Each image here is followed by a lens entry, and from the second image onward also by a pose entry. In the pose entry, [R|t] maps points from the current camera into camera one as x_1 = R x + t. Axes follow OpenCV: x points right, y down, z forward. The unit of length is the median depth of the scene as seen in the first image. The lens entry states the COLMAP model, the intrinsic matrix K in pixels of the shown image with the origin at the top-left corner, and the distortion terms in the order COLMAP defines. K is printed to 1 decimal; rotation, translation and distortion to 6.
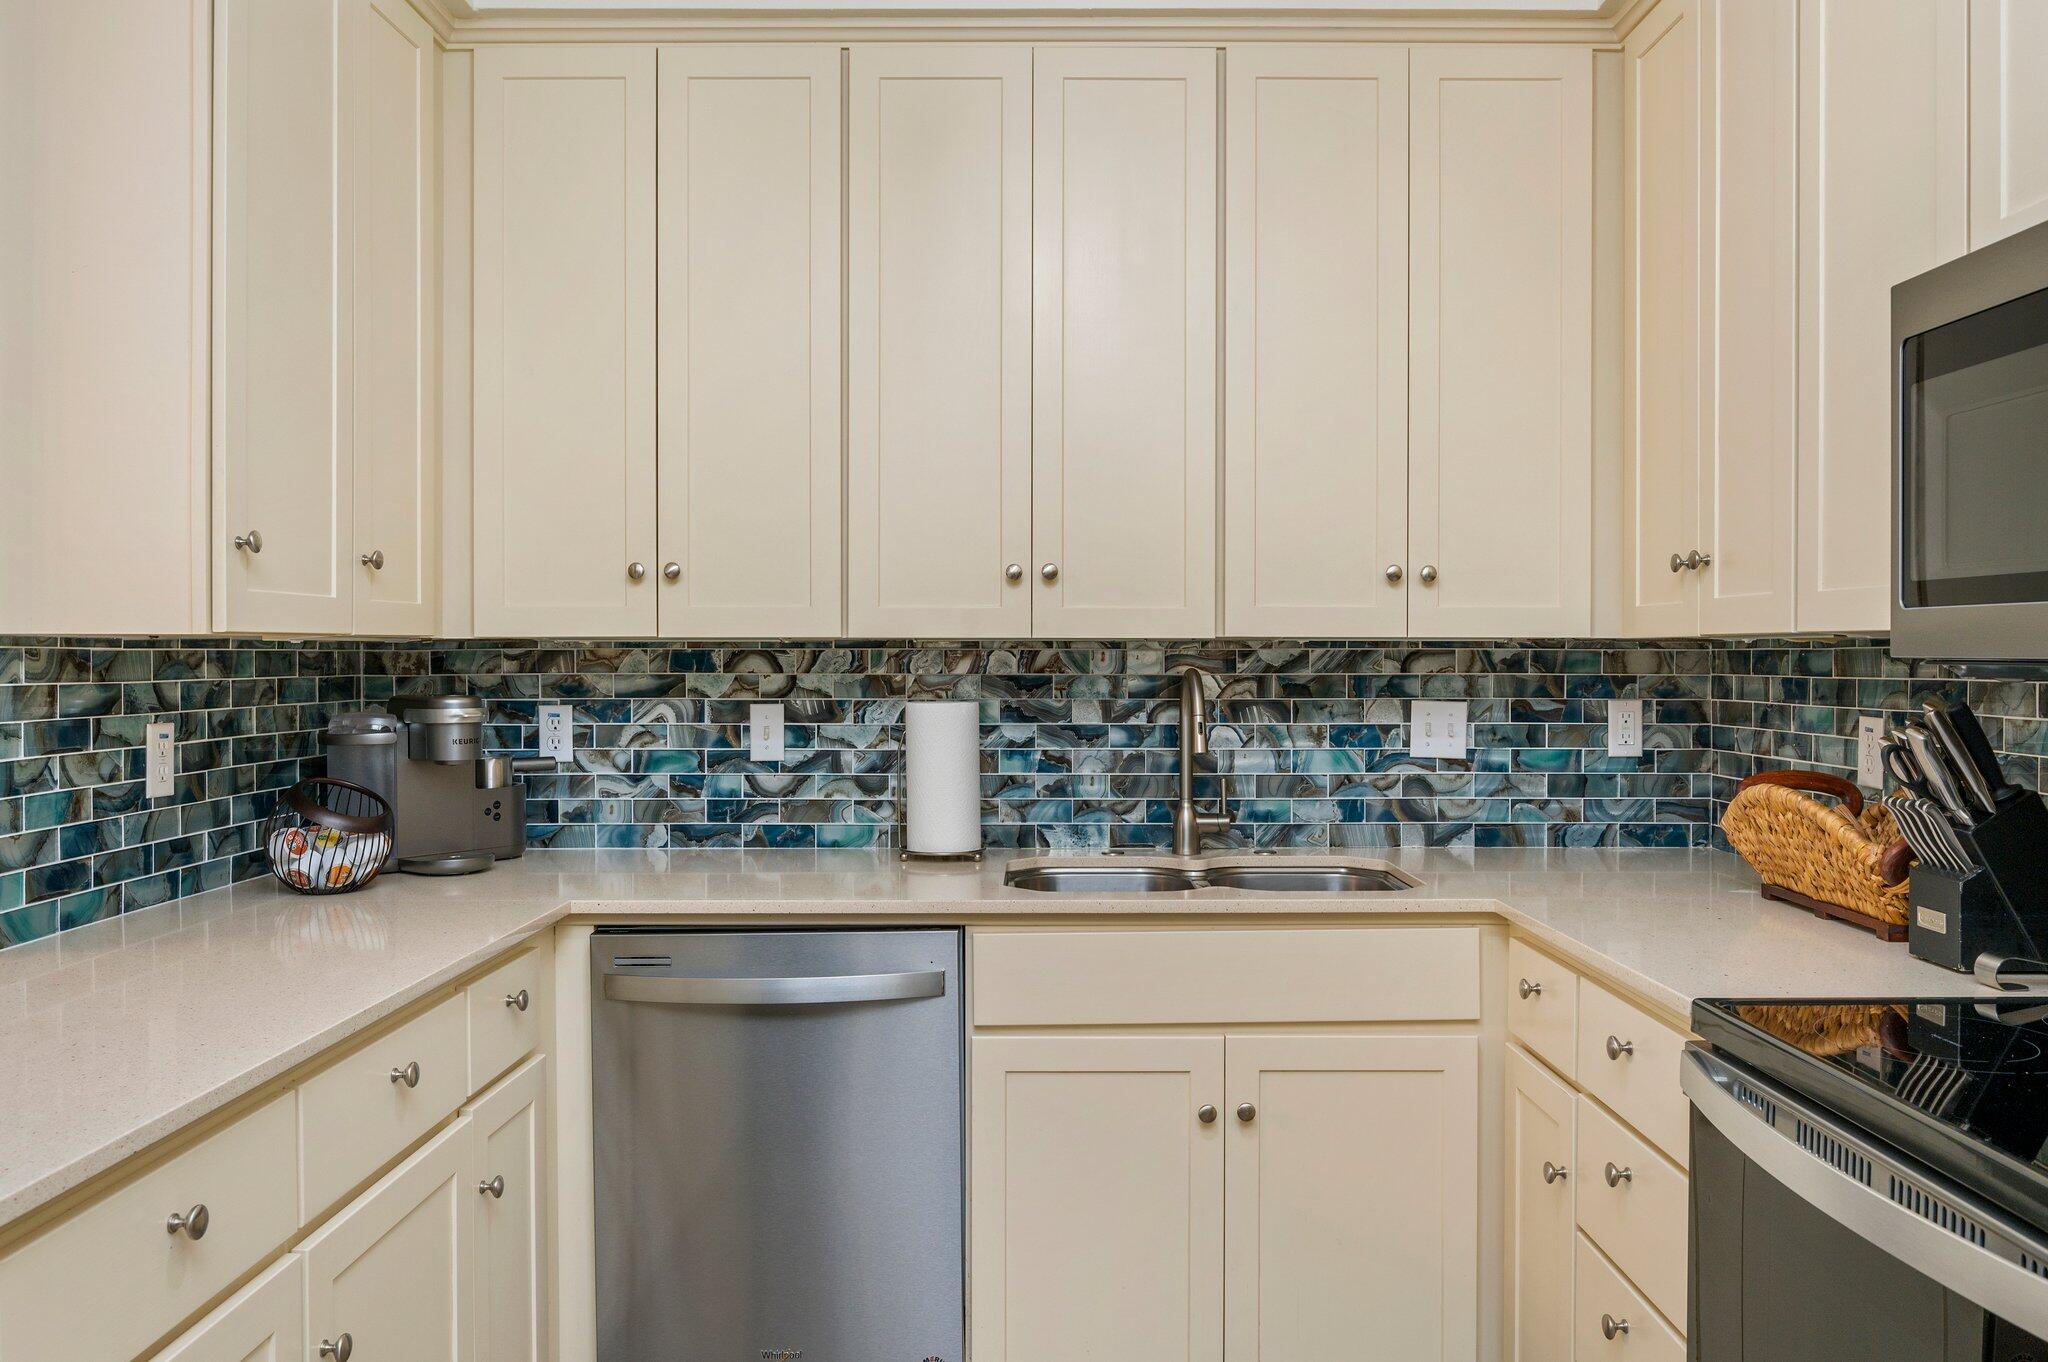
lens RADIAL K [[1455.8, 0, 1164.1], [0, 1455.8, 668.0], [0, 0, 1]] dist [-0.019941, -0.008241]
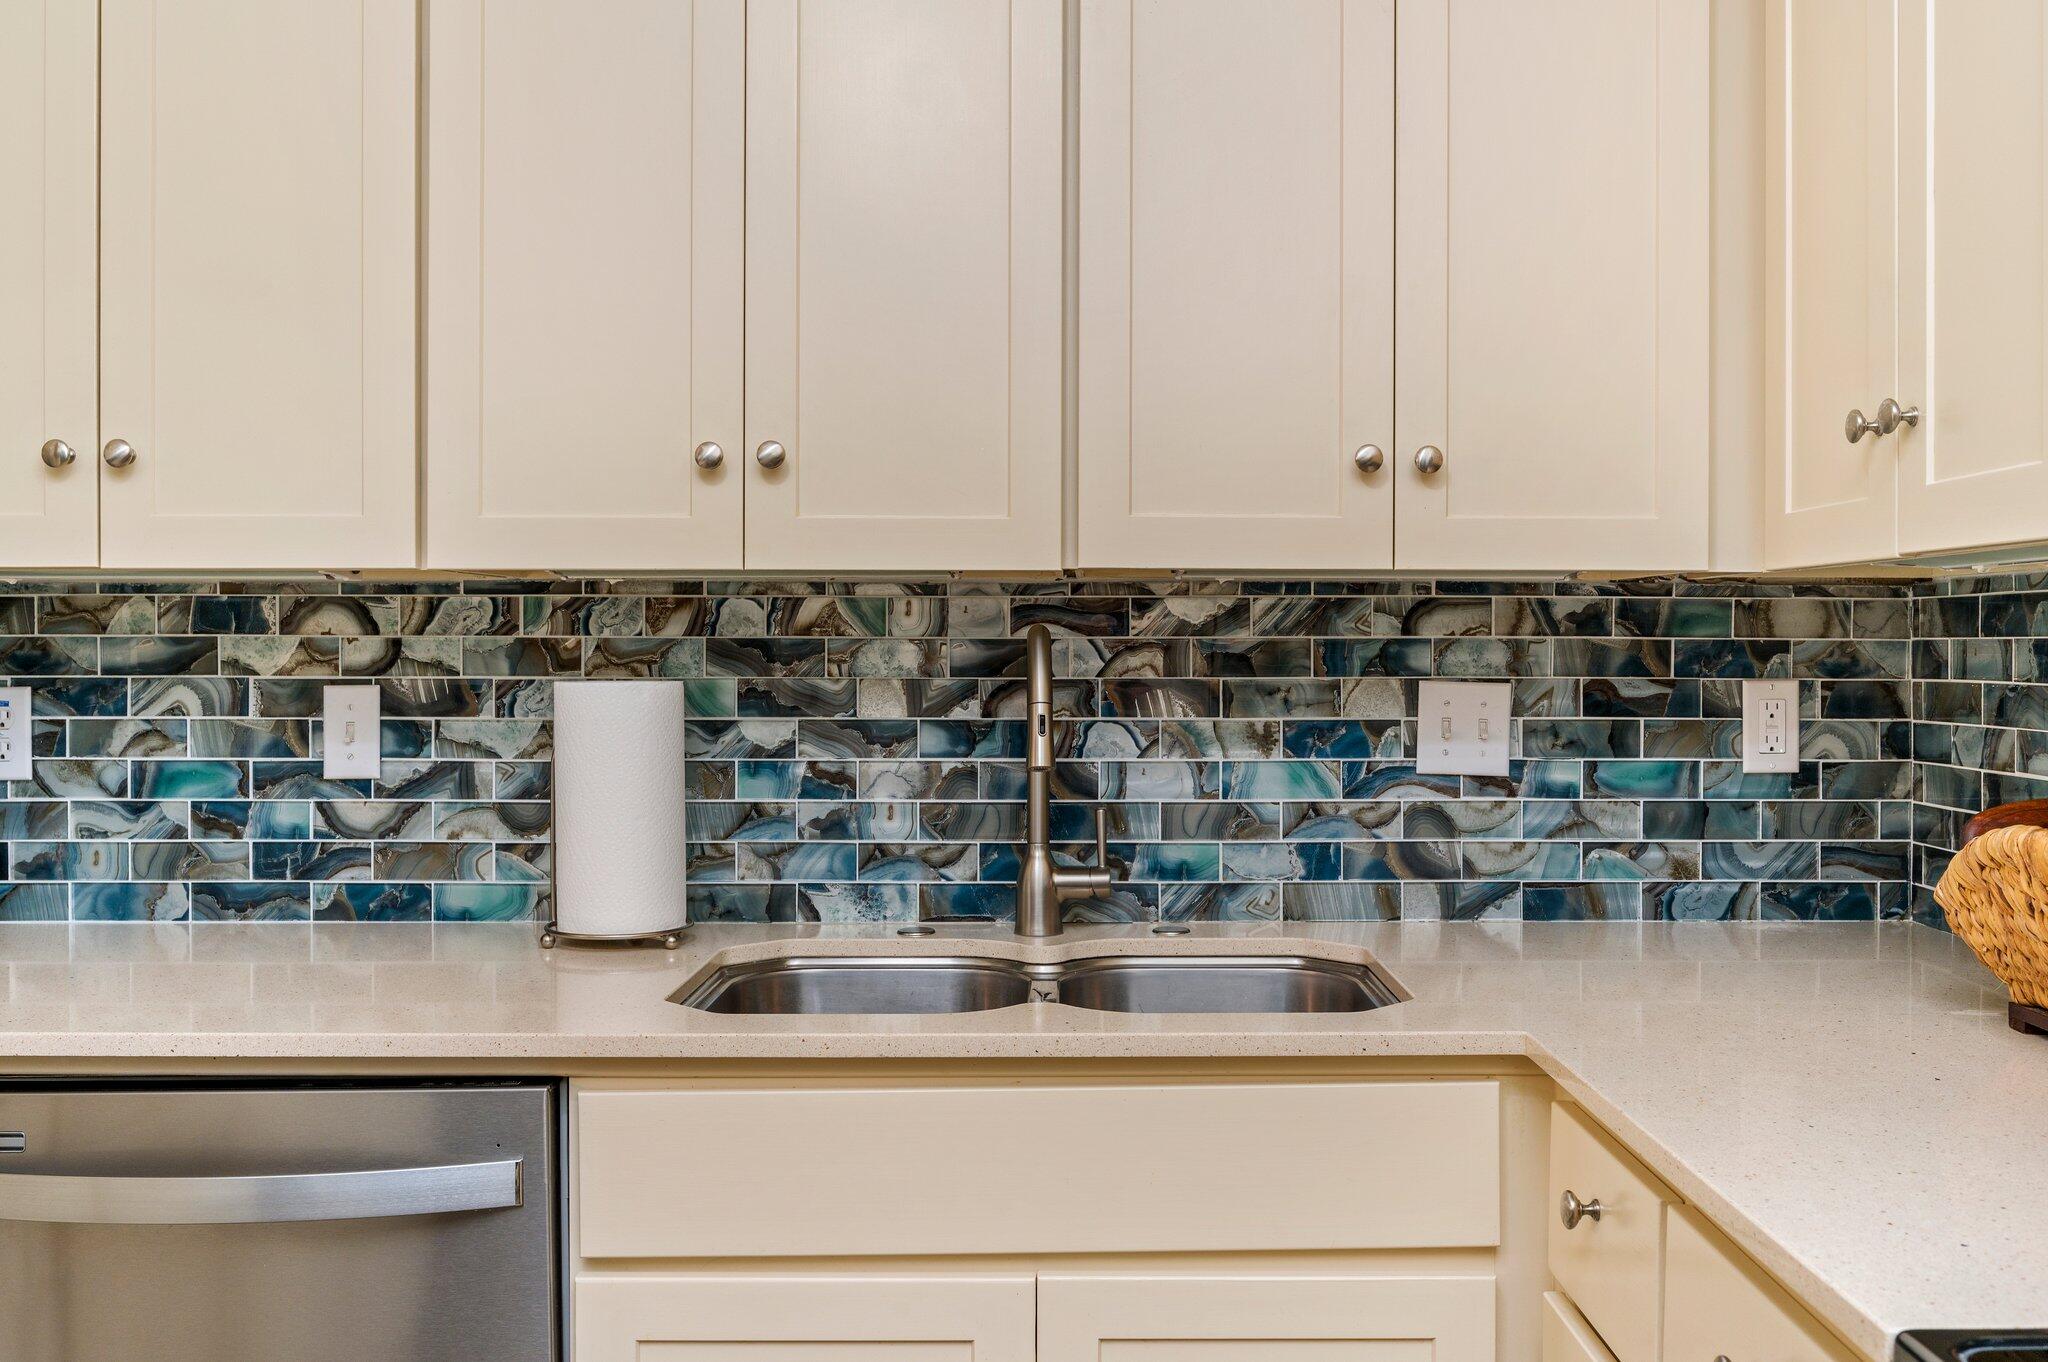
lens RADIAL K [[1874.8, 0, 1147.2], [0, 1874.8, 658.6], [0, 0, 1]] dist [-0.027211, 0.000000]
pose [[0.999768, -0.000479, -0.021535, 0.077245], [0.000523, 0.999998, 0.002017, 0.011971], [0.021534, -0.002028, 0.999766, 0.222838]]
